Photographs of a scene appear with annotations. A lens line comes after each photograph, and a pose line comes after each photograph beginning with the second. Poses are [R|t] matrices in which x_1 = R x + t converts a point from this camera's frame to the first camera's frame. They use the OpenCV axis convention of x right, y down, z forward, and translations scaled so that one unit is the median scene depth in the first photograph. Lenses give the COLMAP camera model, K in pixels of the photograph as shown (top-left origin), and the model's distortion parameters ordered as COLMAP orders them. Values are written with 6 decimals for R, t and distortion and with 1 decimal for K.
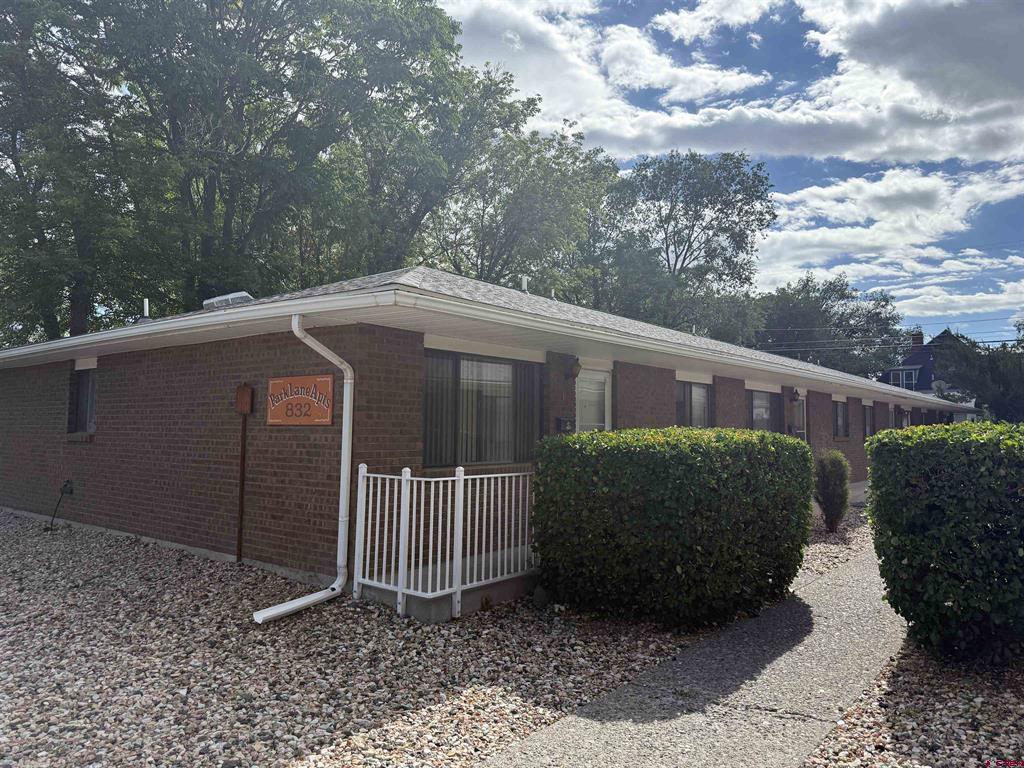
lens RADIAL K [[723.6, 0, 509.4], [0, 723.6, 379.5], [0, 0, 1]] dist [0.051345, -0.048350]
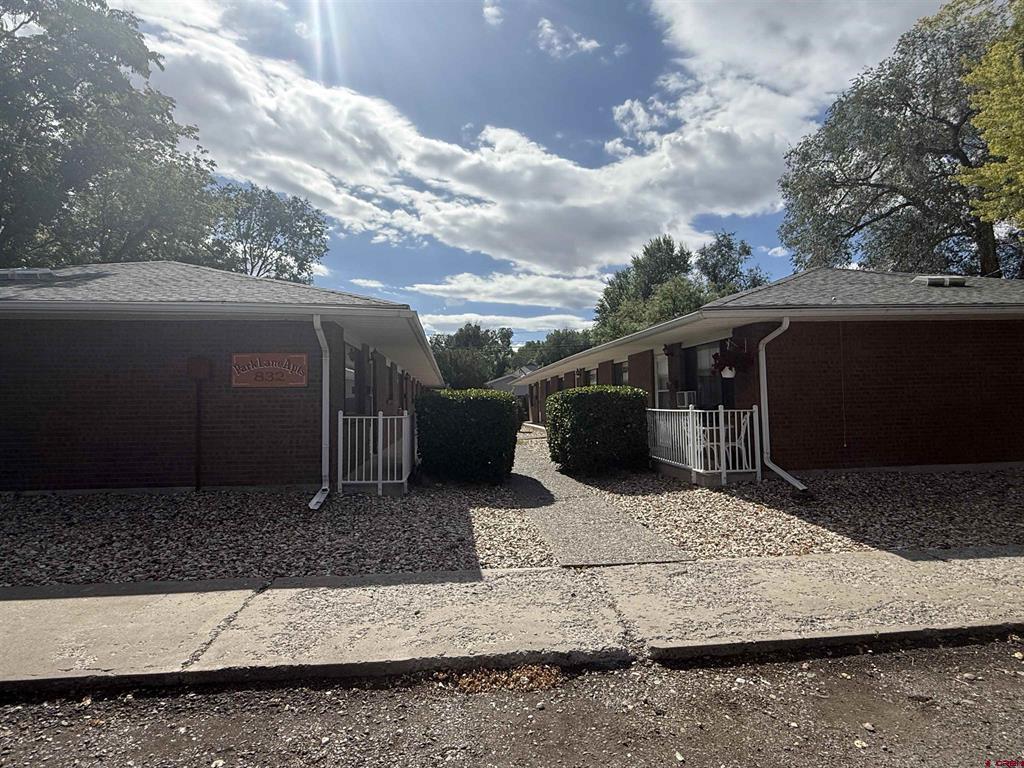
lens RADIAL K [[563.3, 0, 512.0], [0, 563.3, 384.0], [0, 0, 1]] dist [-0.002262, 0.000126]
pose [[0.714950, 0.008006, 0.699130, -0.422488], [-0.028399, 0.999442, 0.017596, 0.013467], [-0.698598, -0.032435, 0.714778, -0.079395]]
